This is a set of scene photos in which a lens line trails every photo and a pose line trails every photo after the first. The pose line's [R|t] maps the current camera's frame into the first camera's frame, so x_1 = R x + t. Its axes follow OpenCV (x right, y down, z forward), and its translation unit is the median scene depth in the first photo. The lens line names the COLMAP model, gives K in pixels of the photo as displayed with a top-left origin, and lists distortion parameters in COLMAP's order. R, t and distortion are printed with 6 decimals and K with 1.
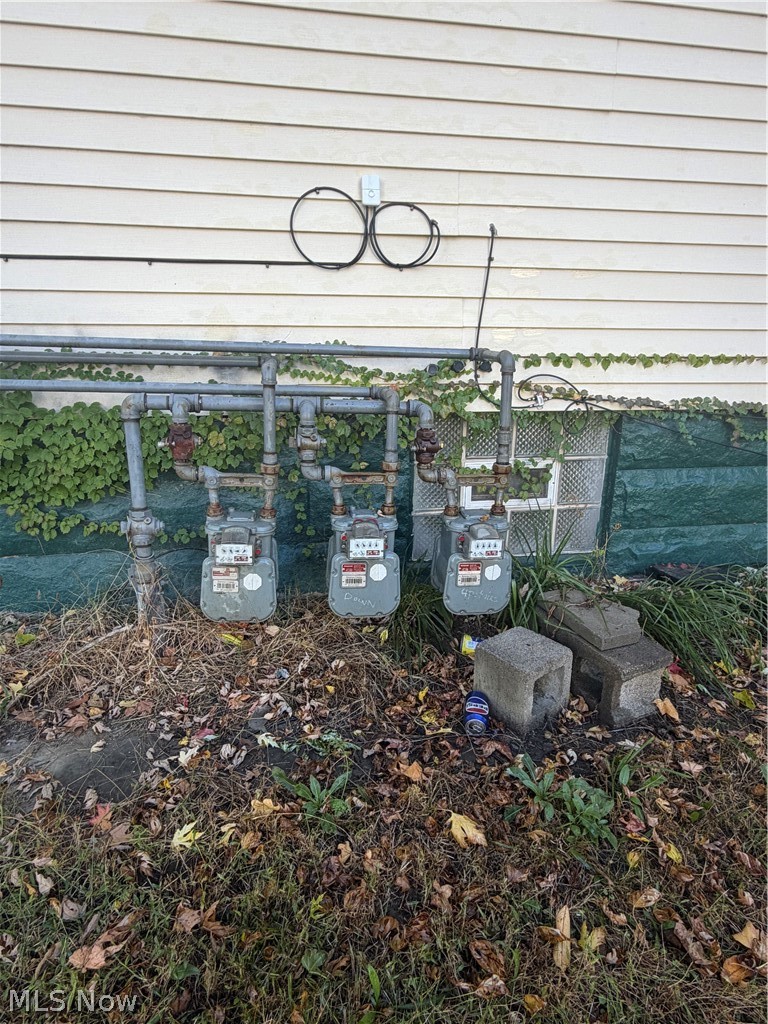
lens RADIAL K [[572.7, 0, 385.4], [0, 572.7, 510.8], [0, 0, 1]] dist [0.006366, 0.000539]
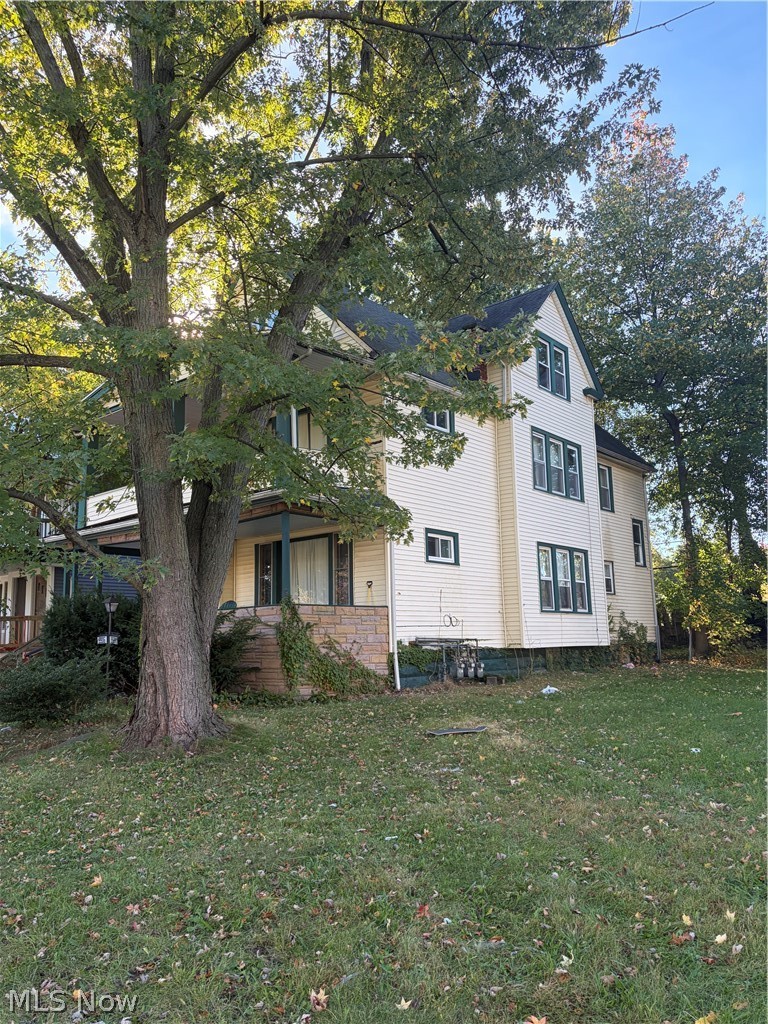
lens RADIAL K [[776.3, 0, 383.8], [0, 776.3, 510.6], [0, 0, 1]] dist [0.031139, -0.002604]
pose [[0.749809, 0.088088, 0.655764, -6.036161], [0.213261, 0.906031, -0.365551, 1.327096], [-0.626343, 0.413943, 0.660564, -4.504258]]
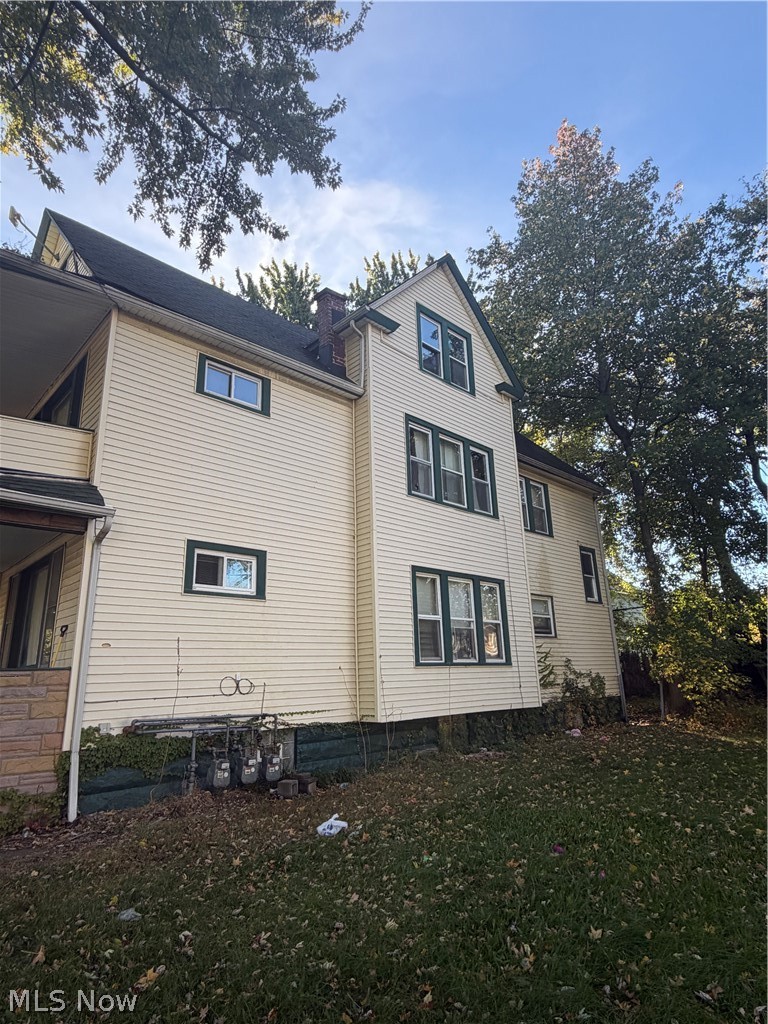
lens RADIAL K [[572.7, 0, 387.7], [0, 572.7, 518.3], [0, 0, 1]] dist [0.006366, 0.000539]
pose [[0.818898, 0.122129, 0.560795, -1.502317], [0.200251, 0.854897, -0.478593, 0.625475], [-0.537872, 0.504218, 0.675617, -2.782740]]
